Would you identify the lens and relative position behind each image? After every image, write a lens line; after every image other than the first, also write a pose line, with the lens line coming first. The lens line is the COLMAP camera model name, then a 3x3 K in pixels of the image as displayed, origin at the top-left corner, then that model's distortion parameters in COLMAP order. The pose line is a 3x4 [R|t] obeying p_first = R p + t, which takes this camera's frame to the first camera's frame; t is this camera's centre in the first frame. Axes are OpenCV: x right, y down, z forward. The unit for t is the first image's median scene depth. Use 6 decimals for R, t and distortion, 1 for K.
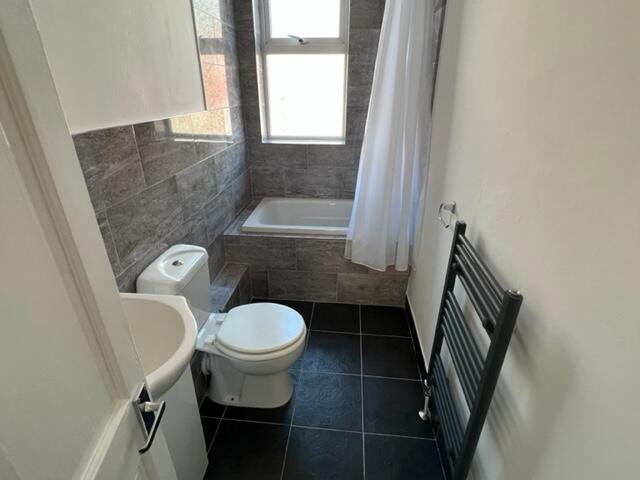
lens RADIAL K [[326.8, 0, 319.2], [0, 326.8, 240.8], [0, 0, 1]] dist [-0.000151, -0.000222]
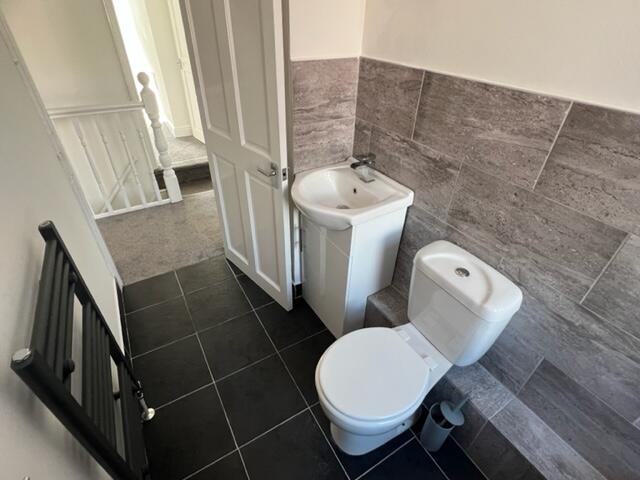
lens RADIAL K [[326.8, 0, 319.2], [0, 326.8, 240.8], [0, 0, 1]] dist [-0.000151, -0.000222]
pose [[-0.805000, 0.330809, -0.492484, 0.218129], [-0.276336, 0.525491, 0.804672, -0.517675], [0.524989, 0.783852, -0.331606, 1.016687]]
